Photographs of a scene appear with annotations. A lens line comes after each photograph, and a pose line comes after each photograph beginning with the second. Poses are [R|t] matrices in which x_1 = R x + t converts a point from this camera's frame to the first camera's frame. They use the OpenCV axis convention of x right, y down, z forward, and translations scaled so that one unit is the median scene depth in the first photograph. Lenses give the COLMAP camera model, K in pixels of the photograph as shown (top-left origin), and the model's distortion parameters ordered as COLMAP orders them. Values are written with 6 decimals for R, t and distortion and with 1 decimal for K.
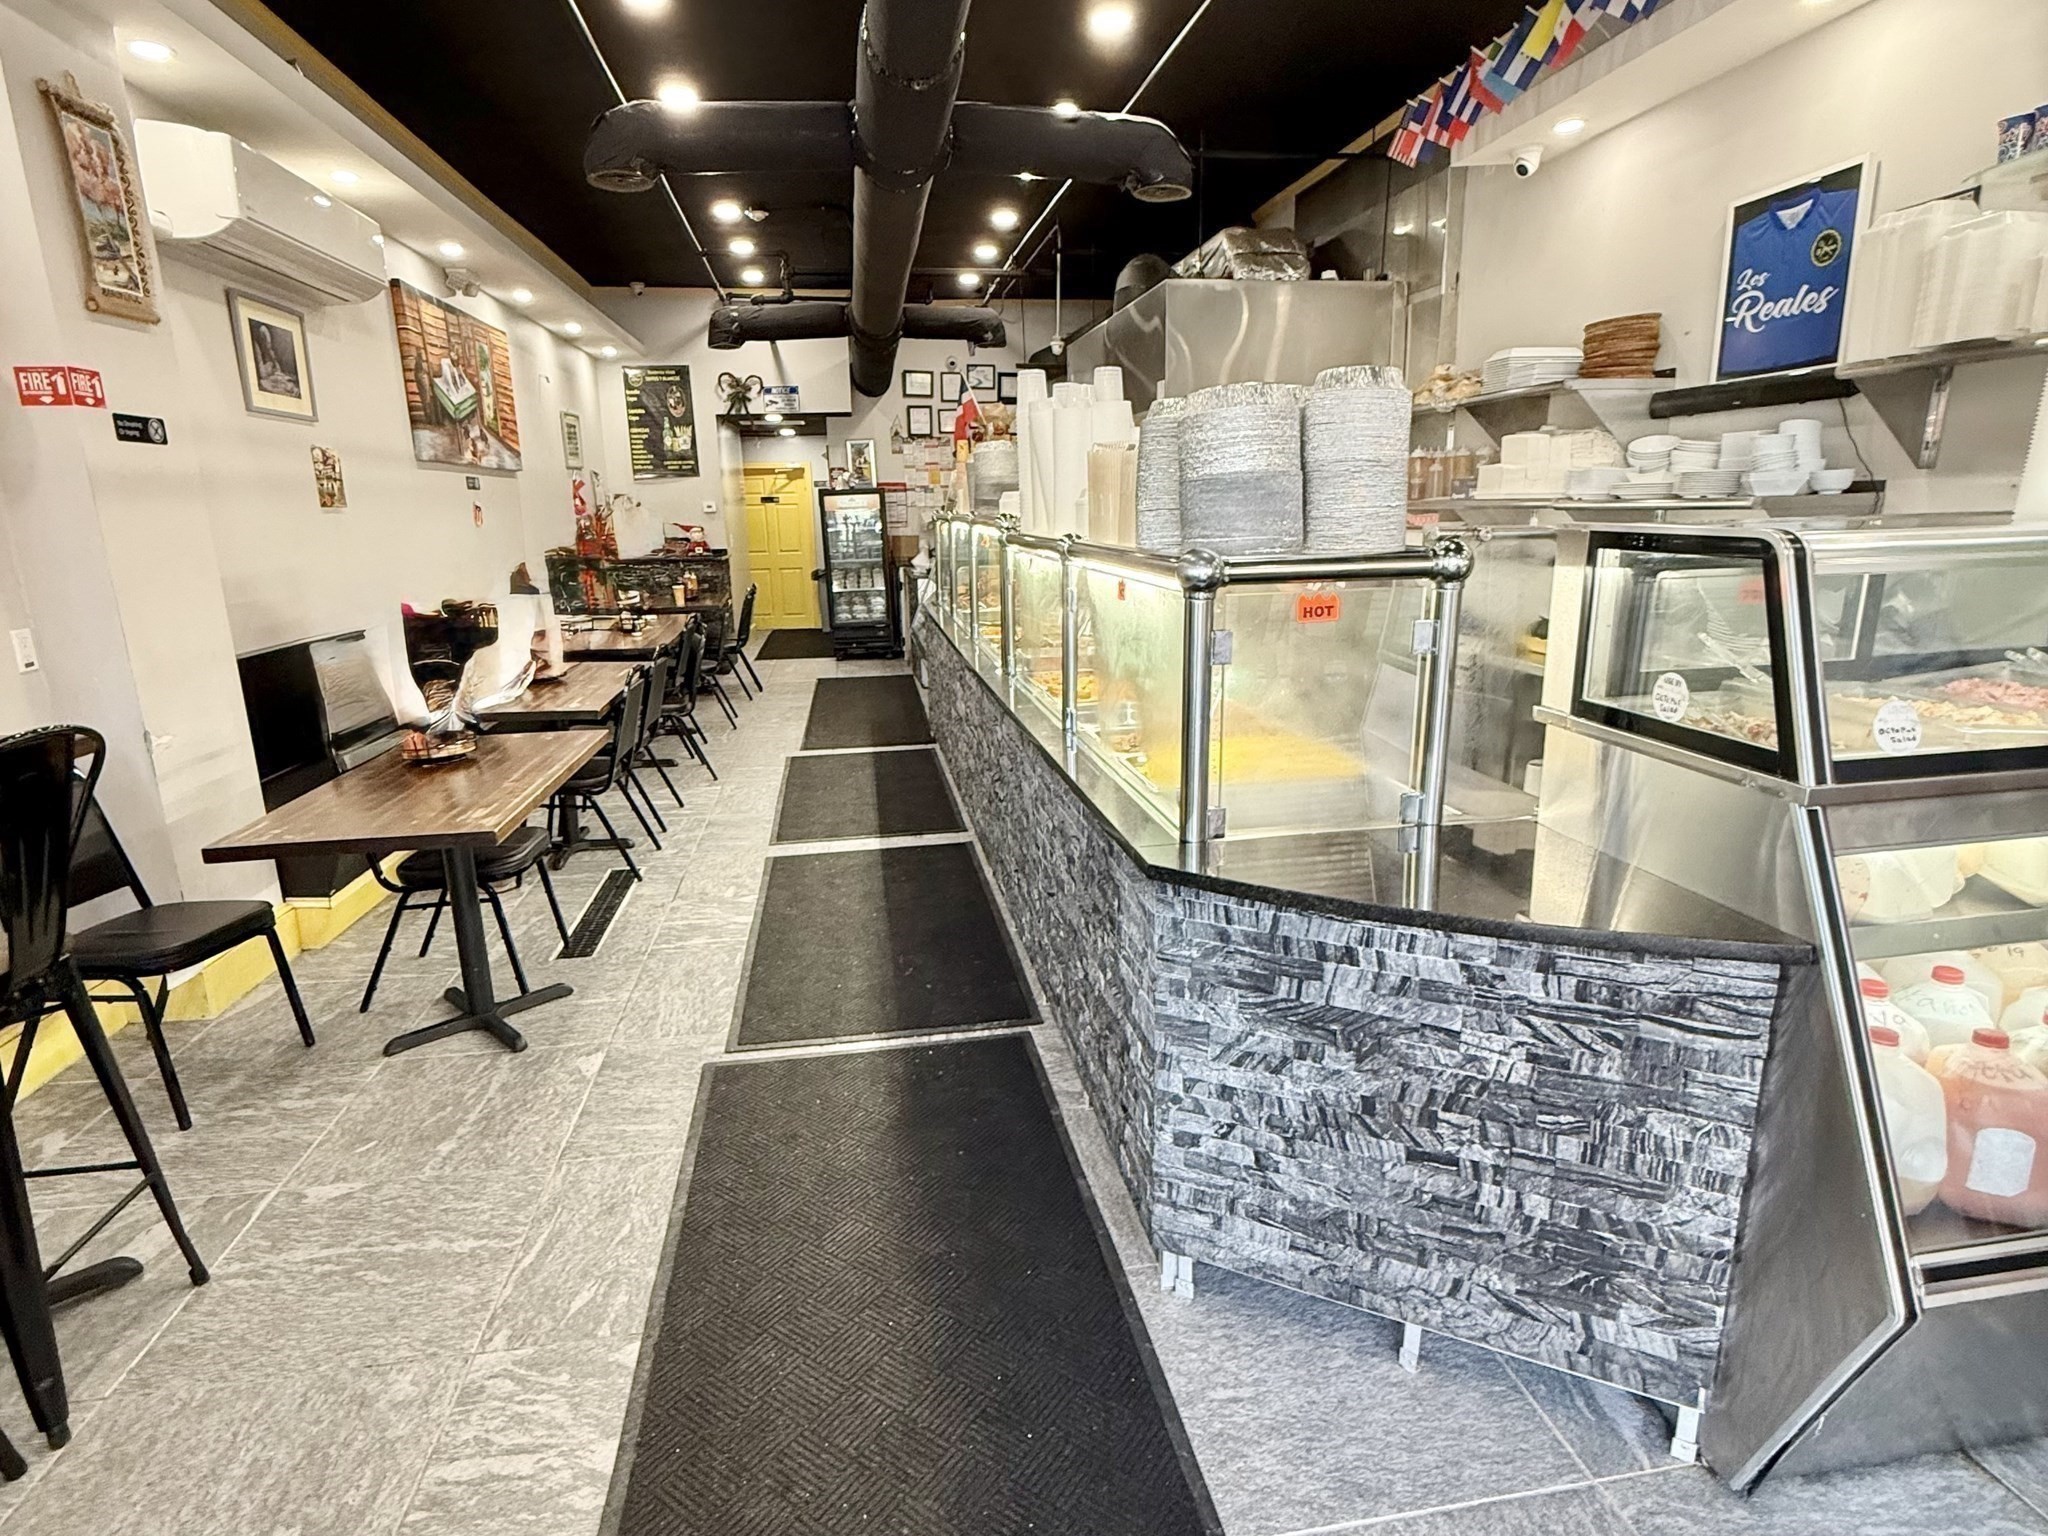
lens RADIAL K [[1085.4, 0, 1024.0], [0, 1085.4, 768.0], [0, 0, 1]] dist [0.000946, 0.000484]
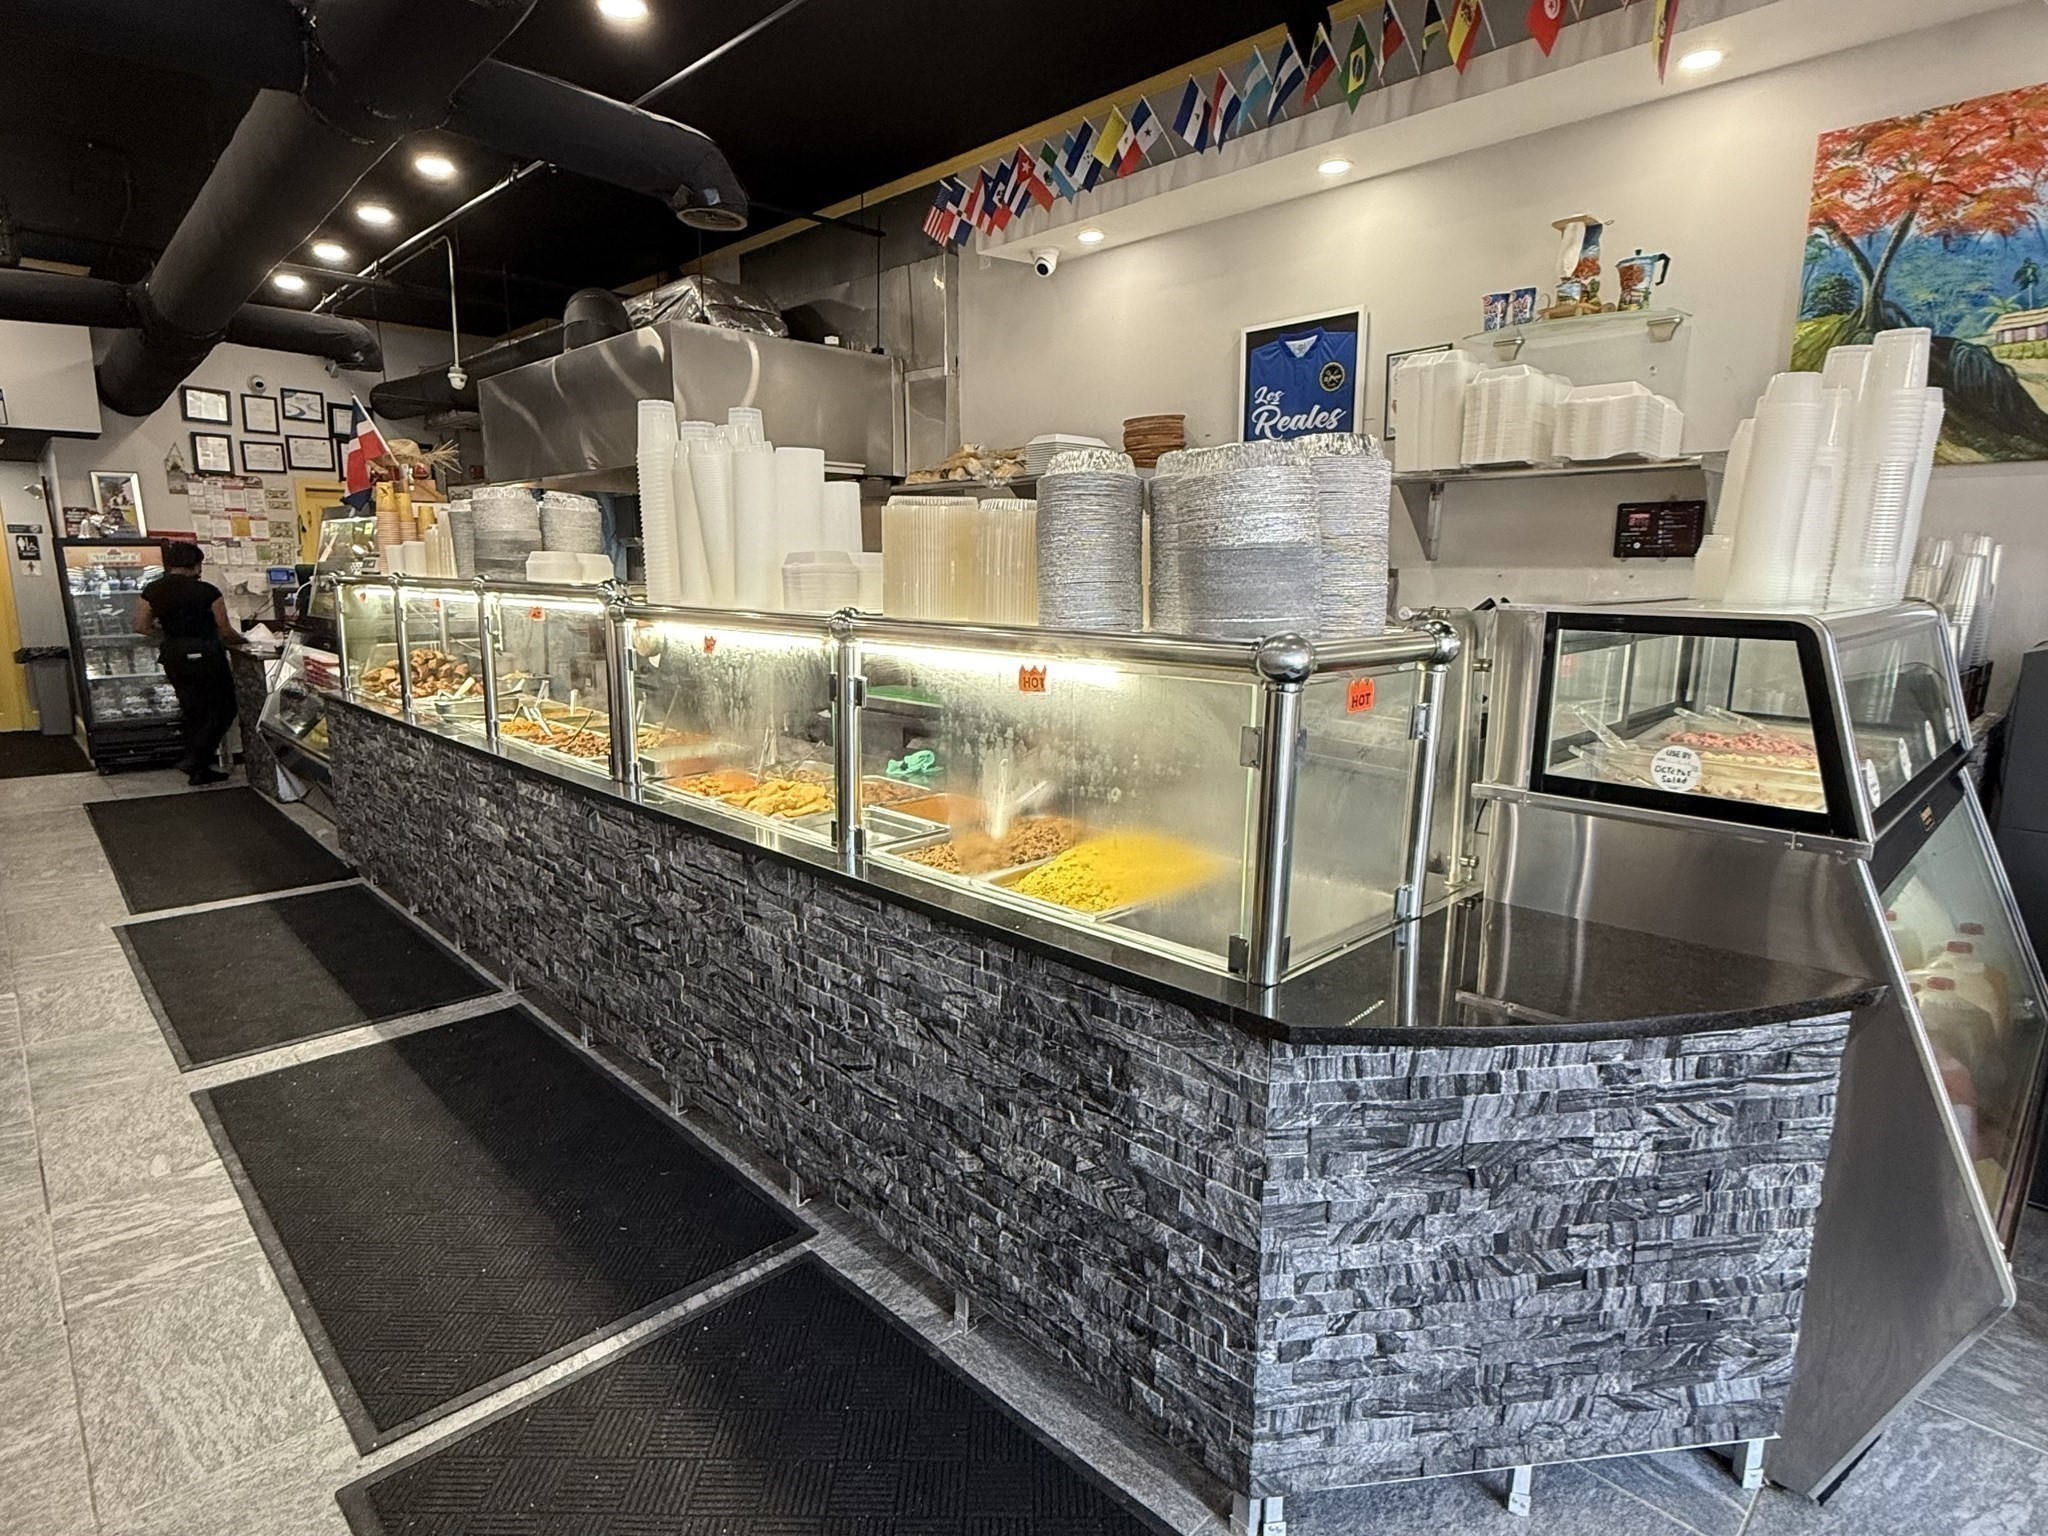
lens RADIAL K [[1085.4, 0, 1024.0], [0, 1085.4, 768.0], [0, 0, 1]] dist [0.000946, 0.000484]
pose [[0.819587, -0.077522, 0.567685, -0.479795], [0.112536, 0.993285, -0.026832, -0.099009], [-0.561794, 0.085876, 0.822808, 0.440771]]
